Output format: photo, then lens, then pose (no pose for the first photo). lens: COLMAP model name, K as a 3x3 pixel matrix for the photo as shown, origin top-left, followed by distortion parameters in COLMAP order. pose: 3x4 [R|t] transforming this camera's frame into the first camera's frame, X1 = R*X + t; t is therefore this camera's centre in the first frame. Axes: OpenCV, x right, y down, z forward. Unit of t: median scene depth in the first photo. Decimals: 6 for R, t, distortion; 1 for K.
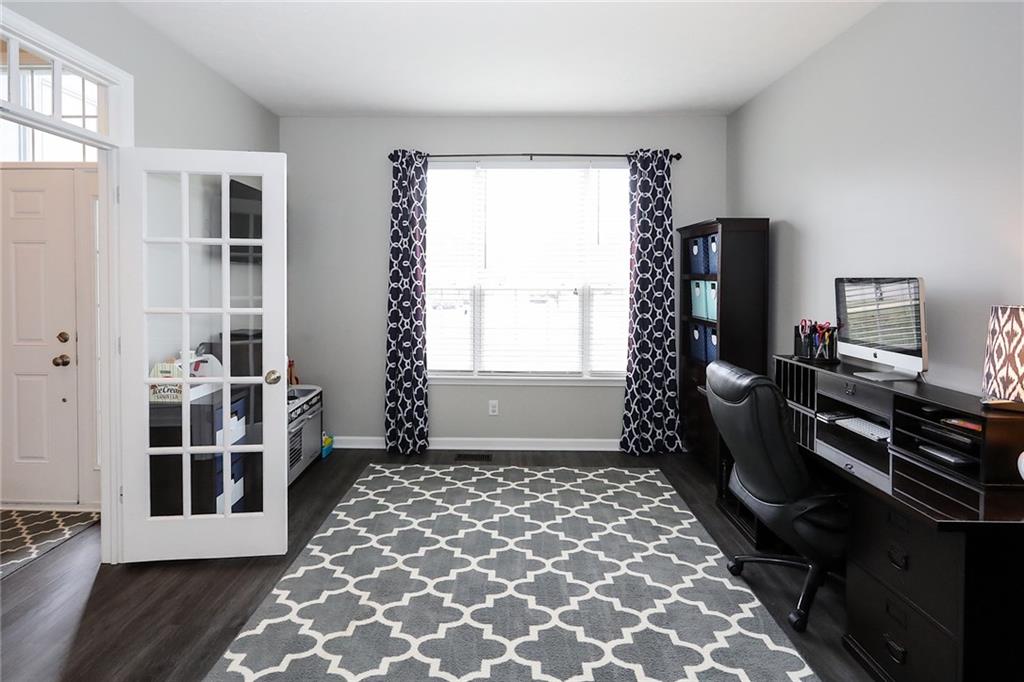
lens RADIAL K [[526.3, 0, 577.3], [0, 526.3, 294.5], [0, 0, 1]] dist [-0.003134, -0.000408]
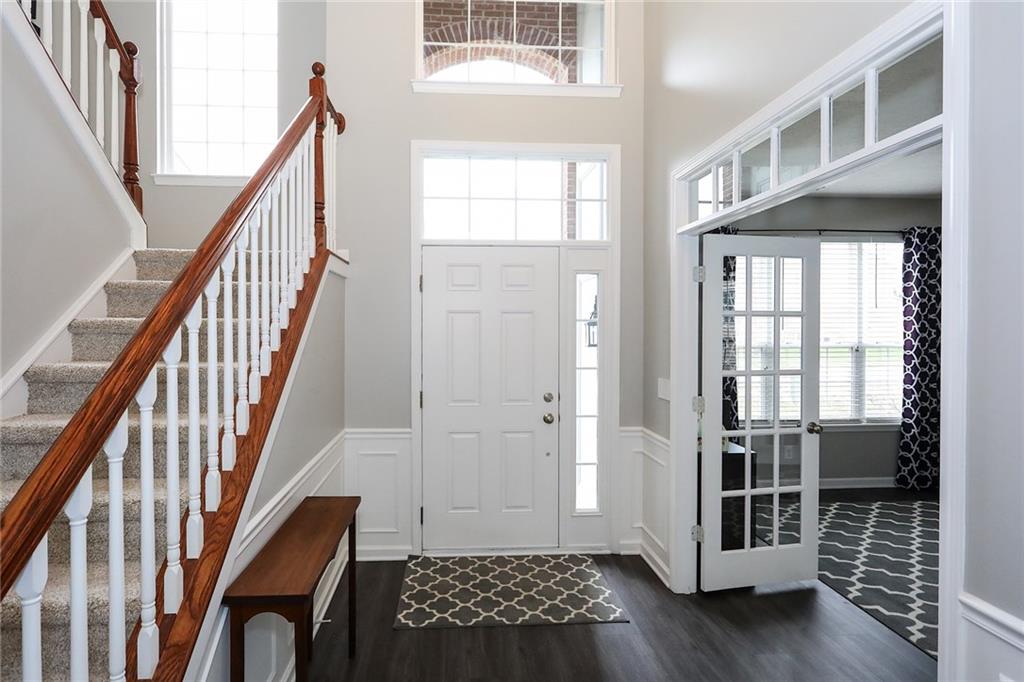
lens RADIAL K [[523.7, 0, 511.6], [0, 523.7, 335.0], [0, 0, 1]] dist [0.000902, 0.000176]
pose [[0.996872, -0.008481, 0.078575, -0.871301], [0.009619, 0.999854, -0.014115, -0.028274], [-0.078443, 0.014826, 0.996808, -0.083652]]
